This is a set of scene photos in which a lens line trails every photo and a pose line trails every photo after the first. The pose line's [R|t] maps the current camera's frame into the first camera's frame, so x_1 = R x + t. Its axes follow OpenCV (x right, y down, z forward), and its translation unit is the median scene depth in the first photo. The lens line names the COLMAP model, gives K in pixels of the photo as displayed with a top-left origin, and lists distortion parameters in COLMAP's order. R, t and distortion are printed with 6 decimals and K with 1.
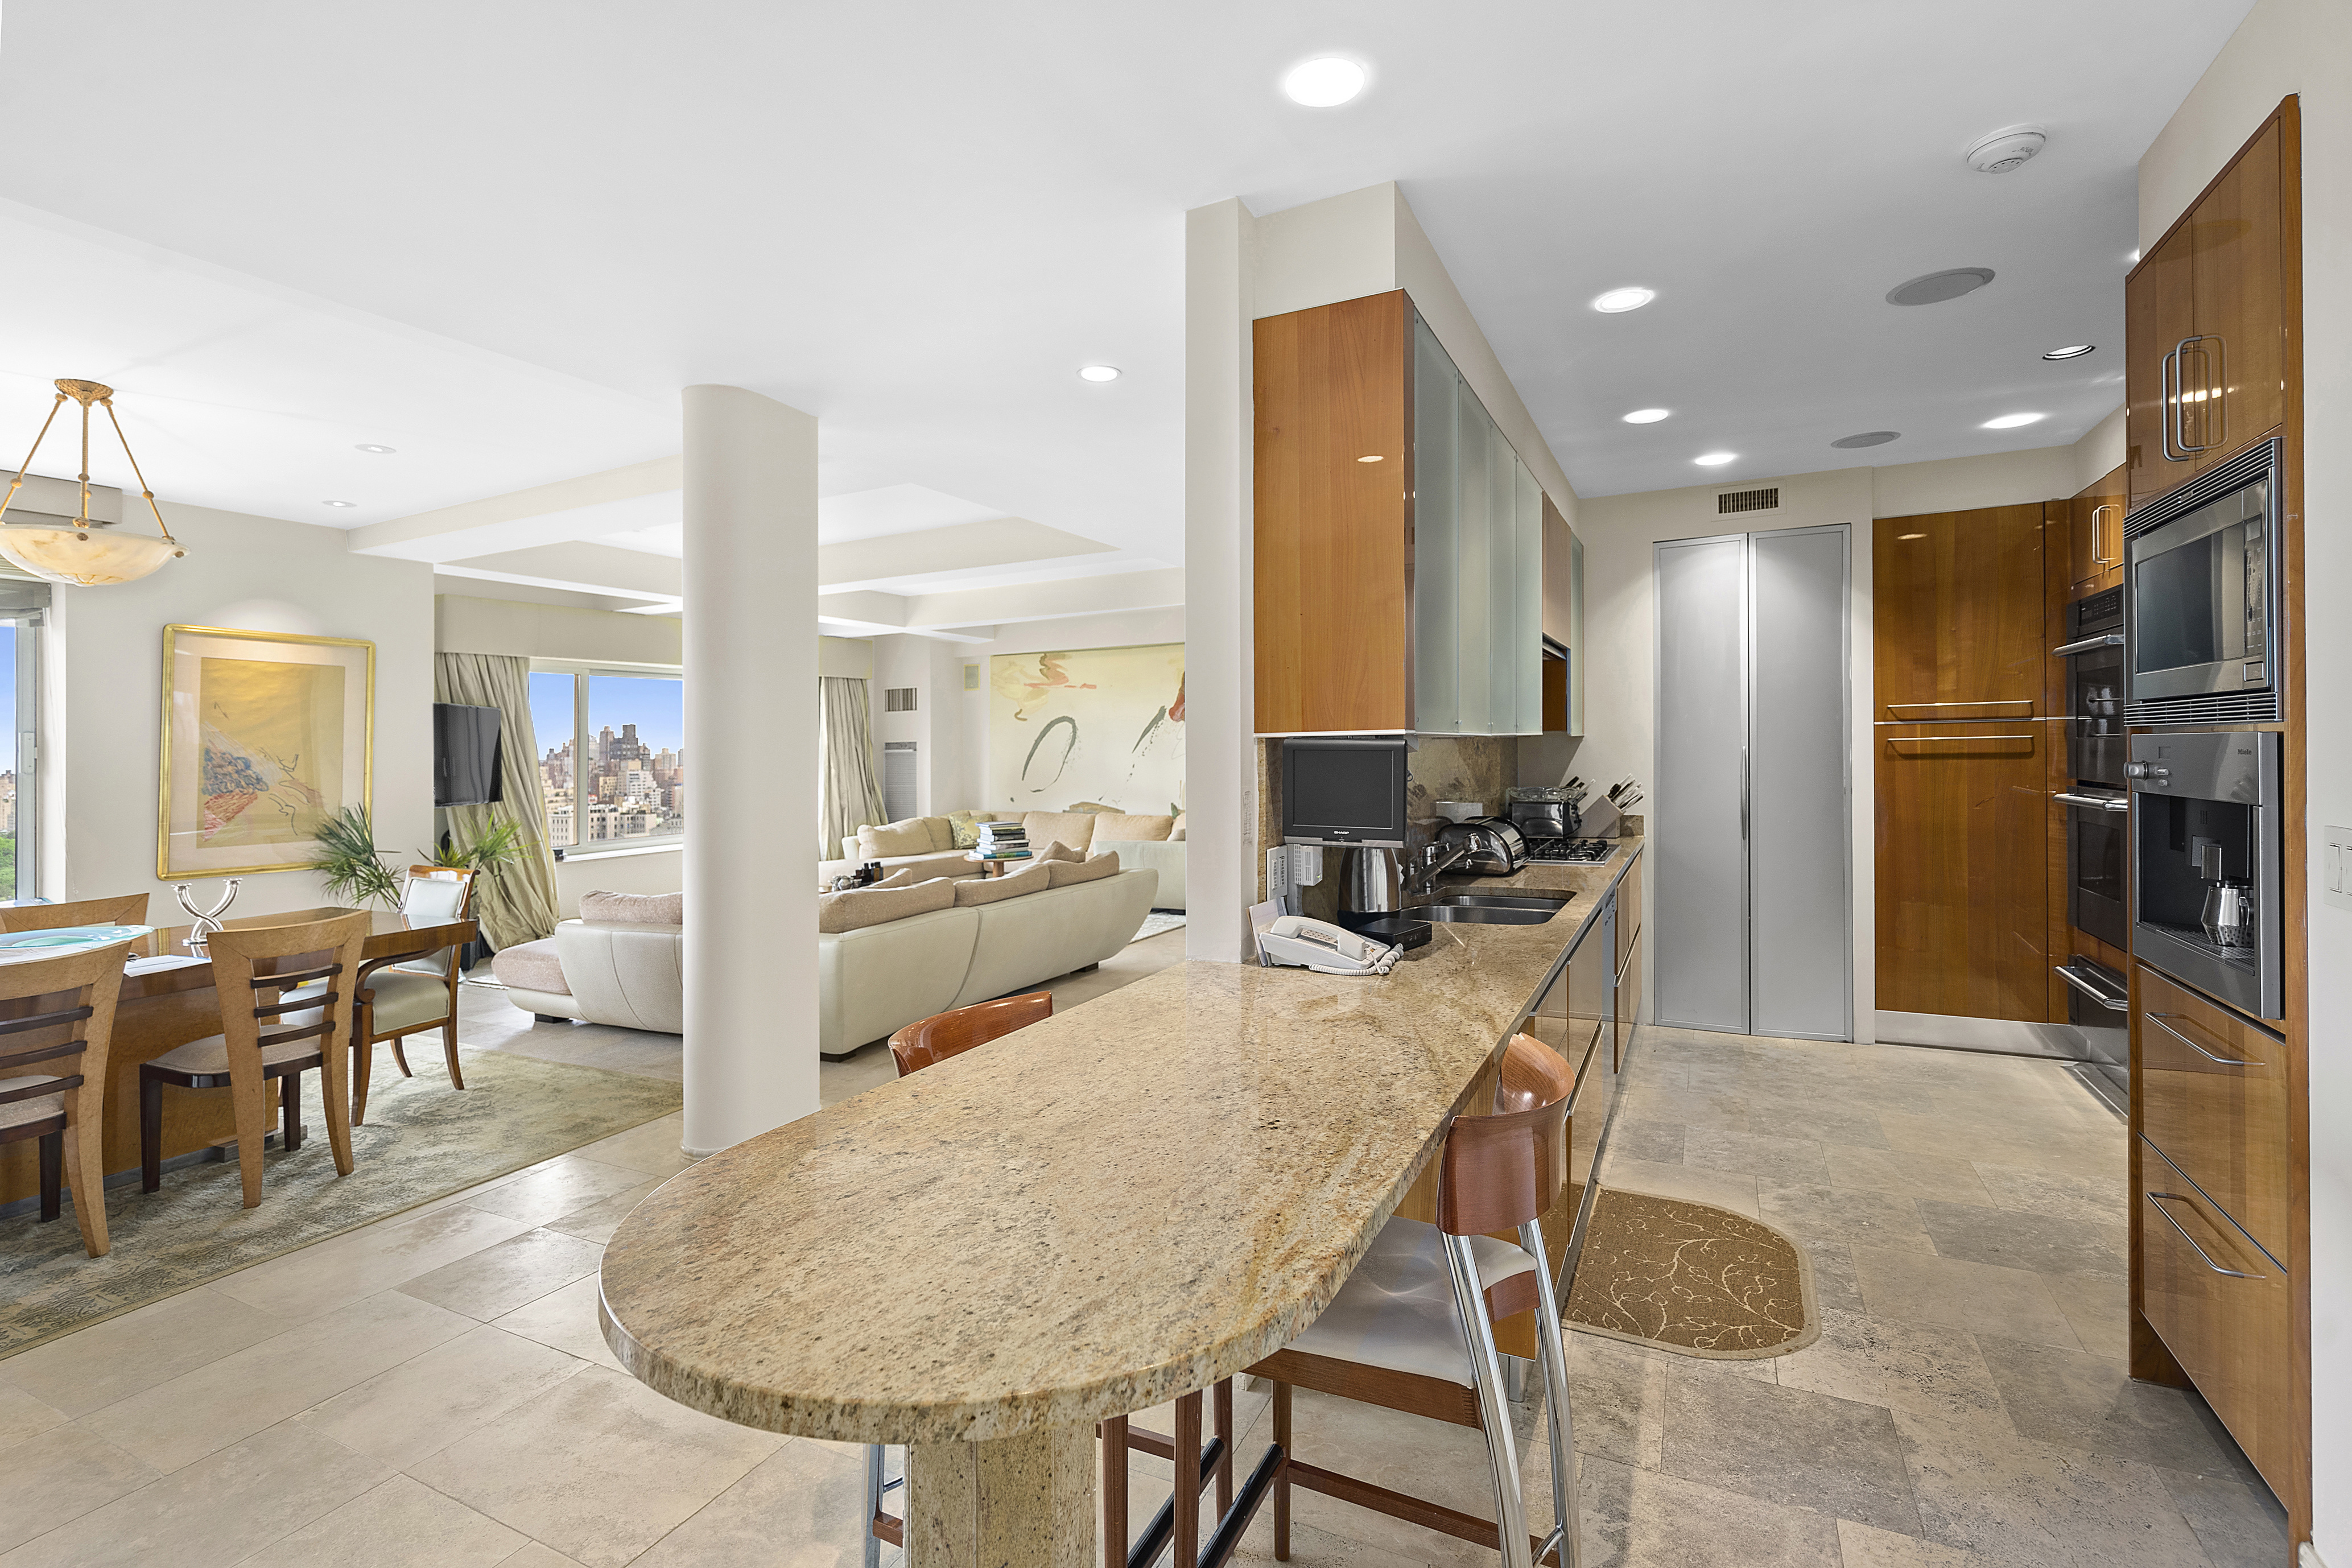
lens RADIAL K [[1085.0, 0, 1150.6], [0, 1085.0, 756.2], [0, 0, 1]] dist [-0.002846, -0.000128]
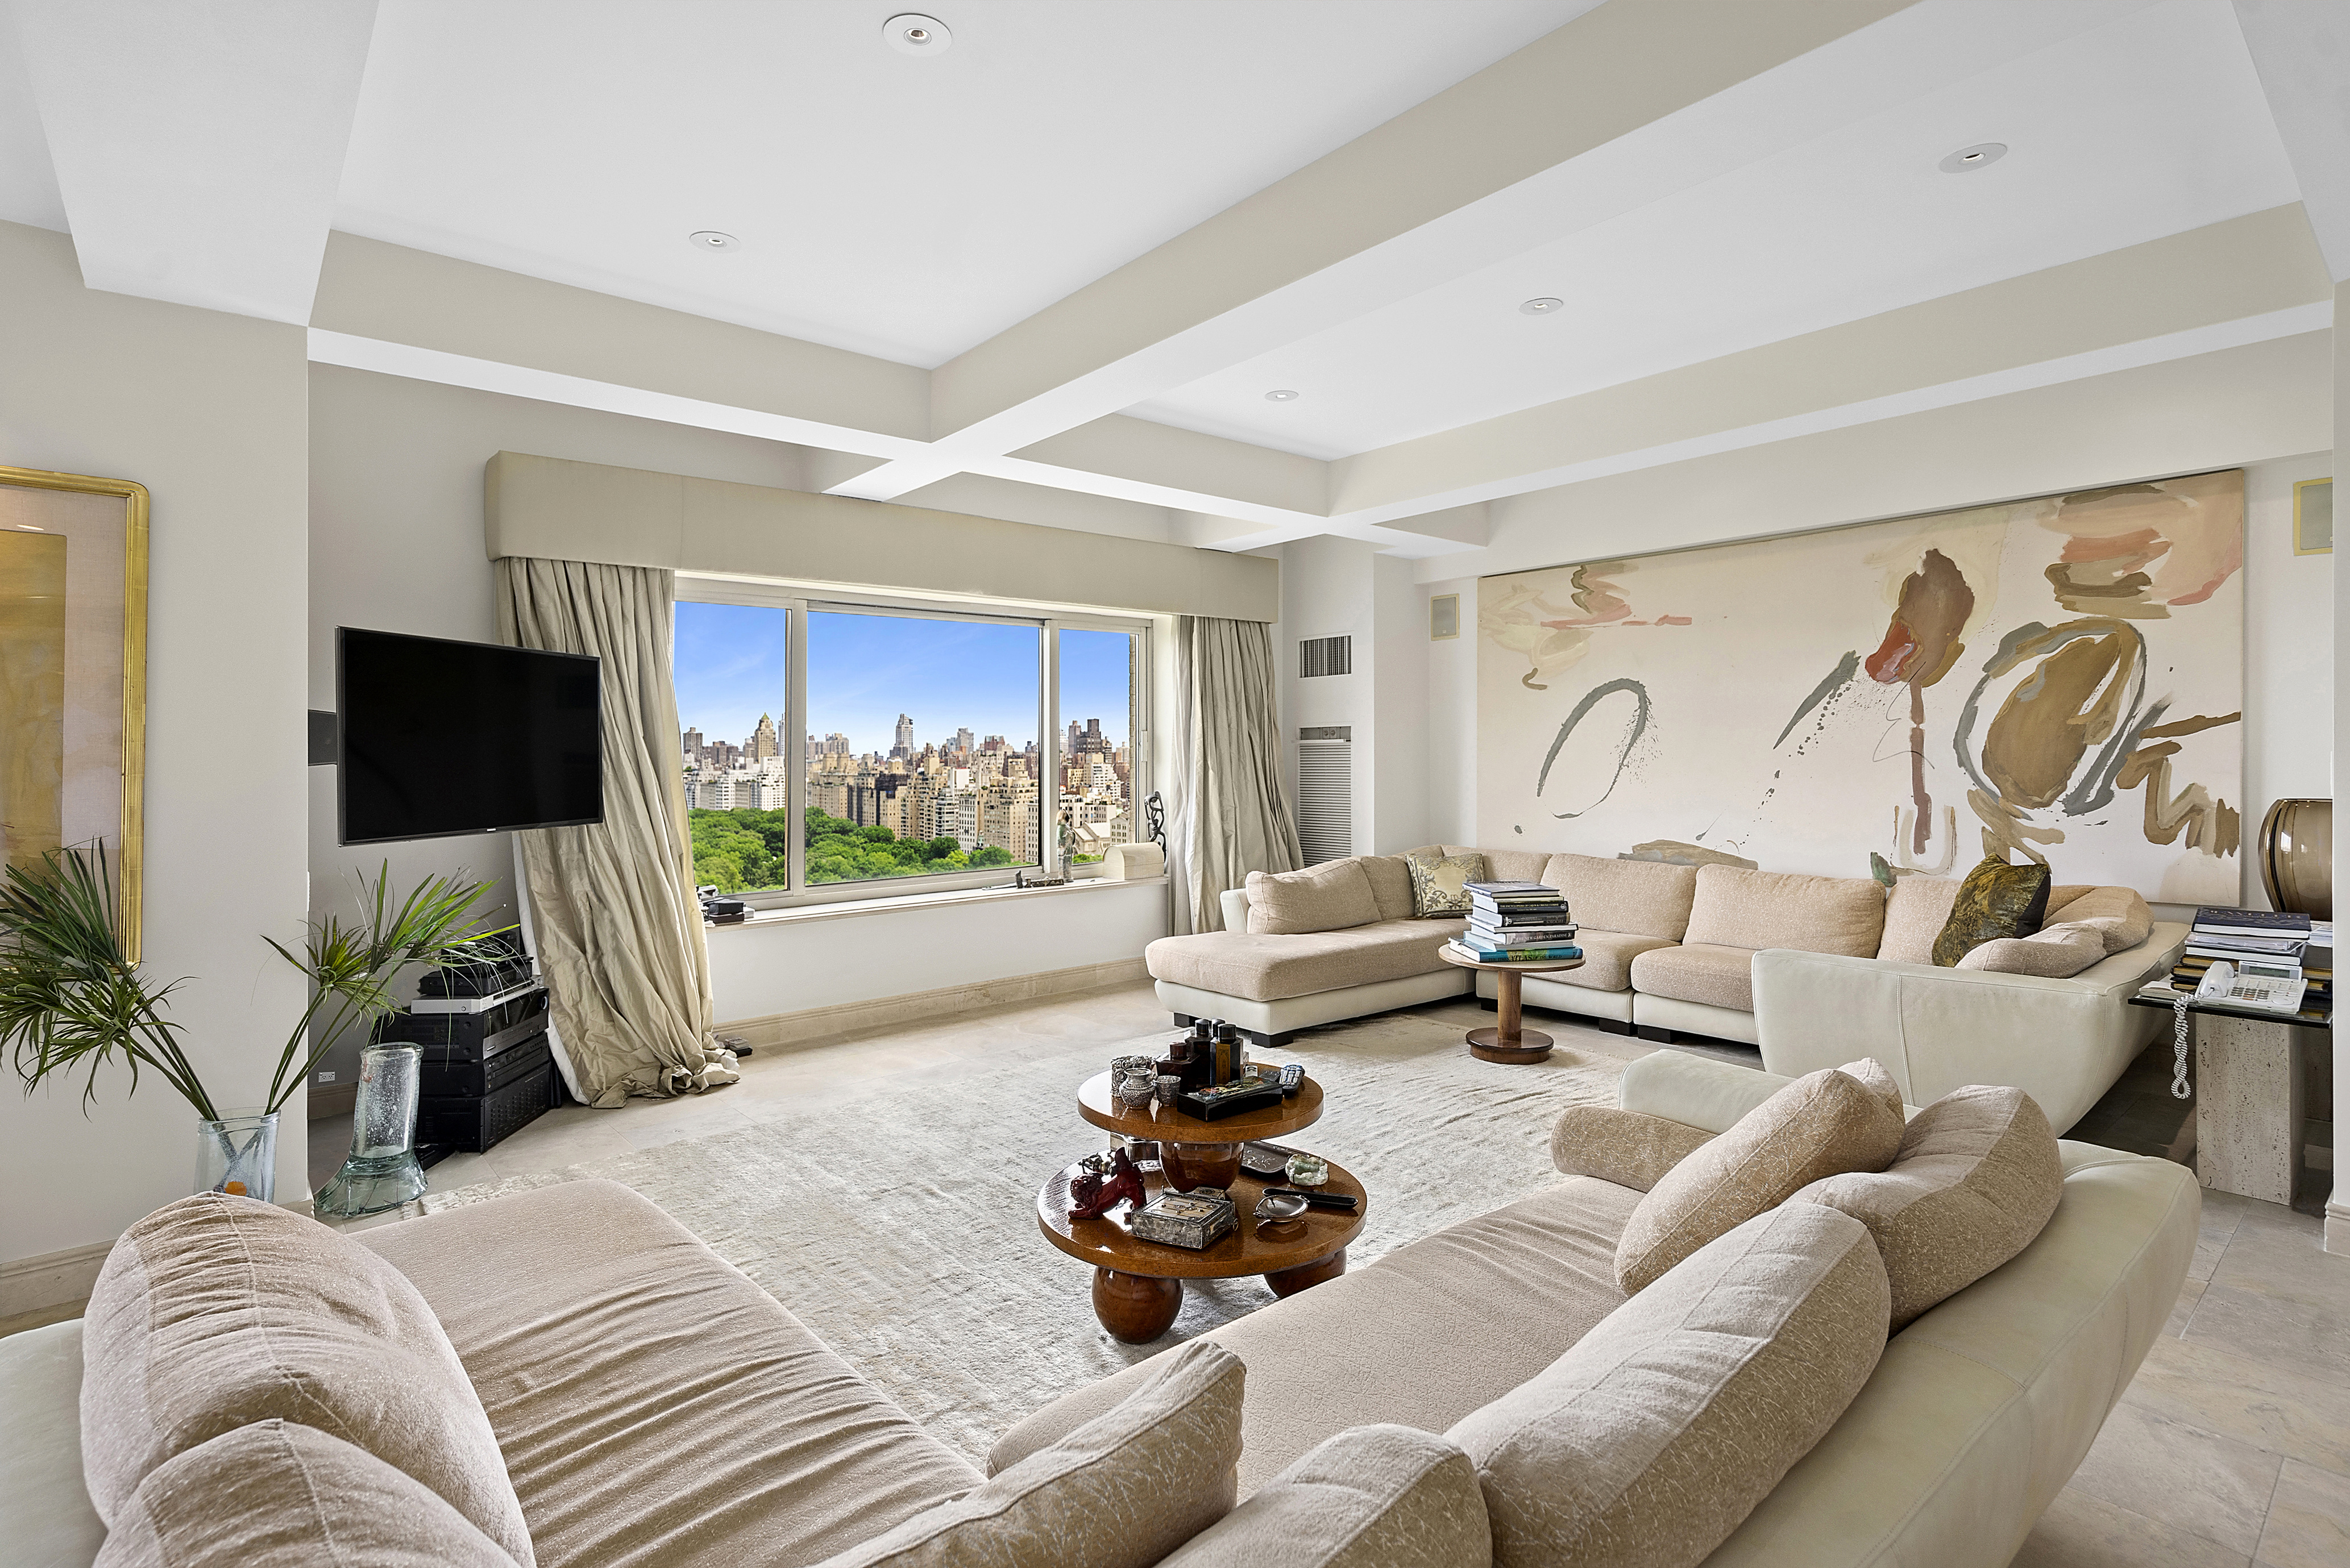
lens RADIAL K [[1135.4, 0, 1144.9], [0, 1135.4, 707.6], [0, 0, 1]] dist [-0.000209, 0.000078]
pose [[0.919214, -0.005686, -0.393716, -0.132283], [-0.009765, 0.999259, -0.037228, 0.001285], [0.393636, 0.038065, 0.918478, 0.681490]]
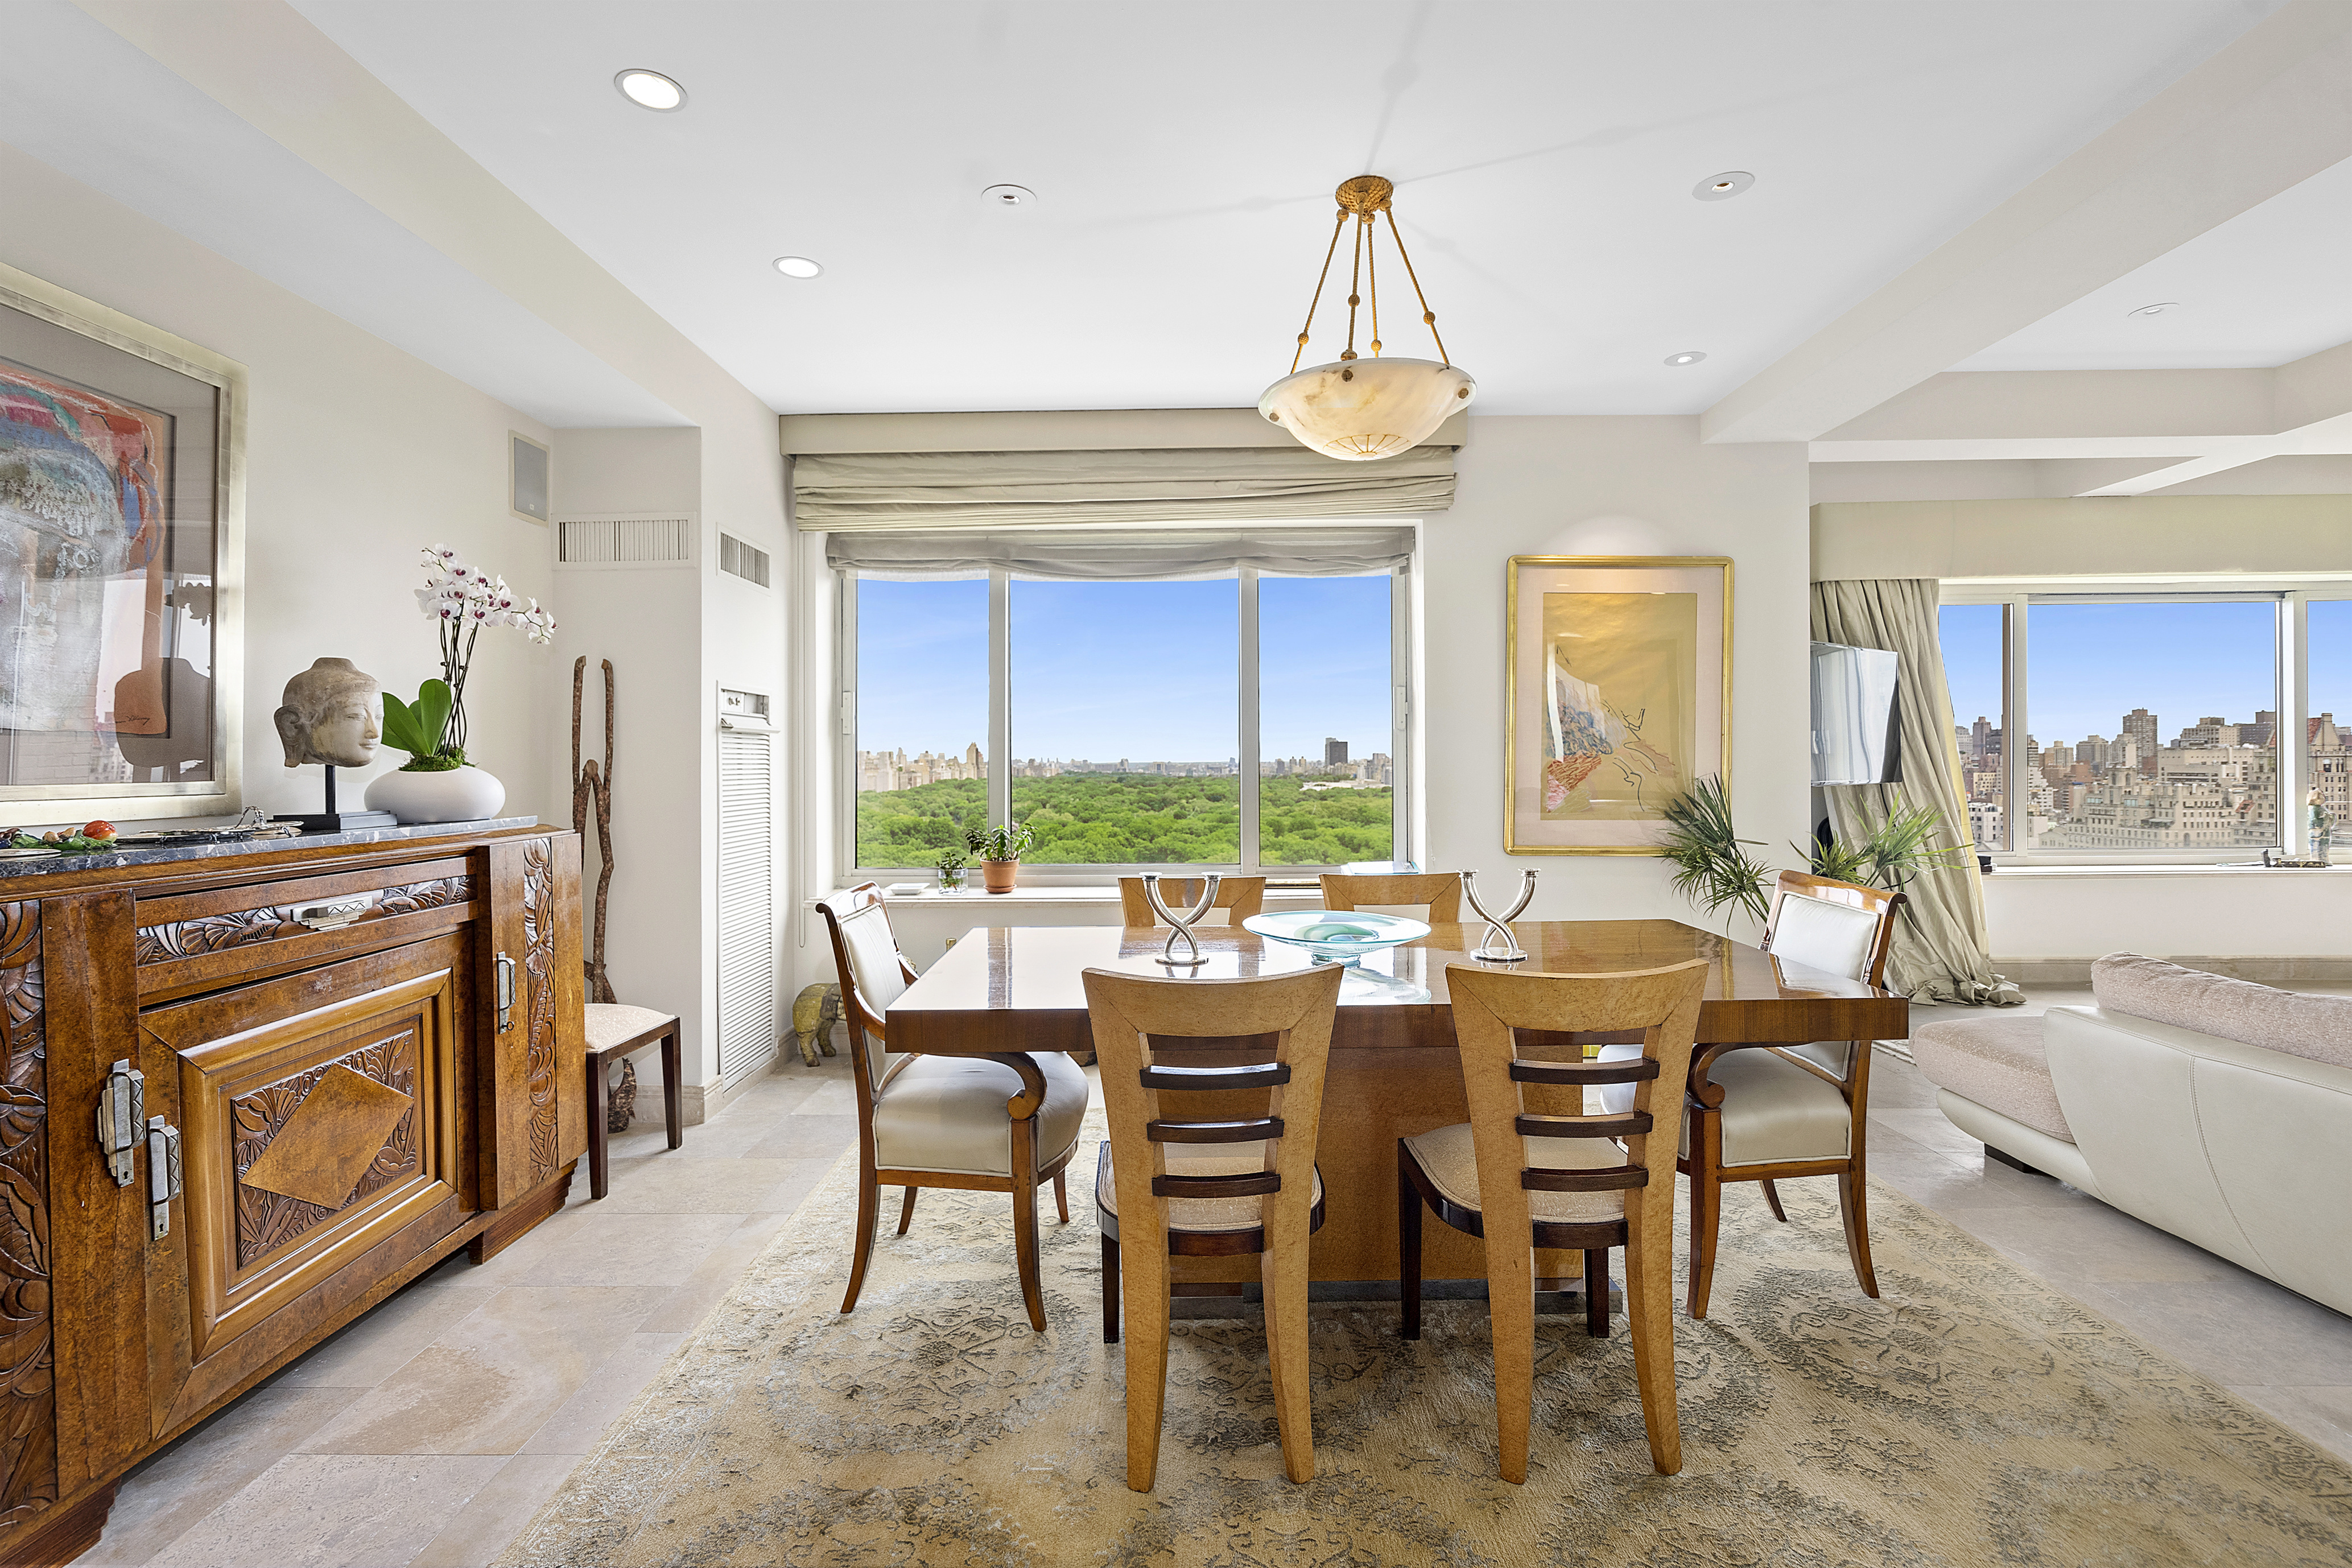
lens RADIAL K [[1064.9, 0, 1179.4], [0, 1064.9, 720.7], [0, 0, 1]] dist [-0.001538, 0.000159]
pose [[0.443998, -0.017384, -0.895859, -0.216882], [-0.006365, 0.999725, -0.022554, 0.023745], [0.896005, 0.015716, 0.443765, 0.315041]]
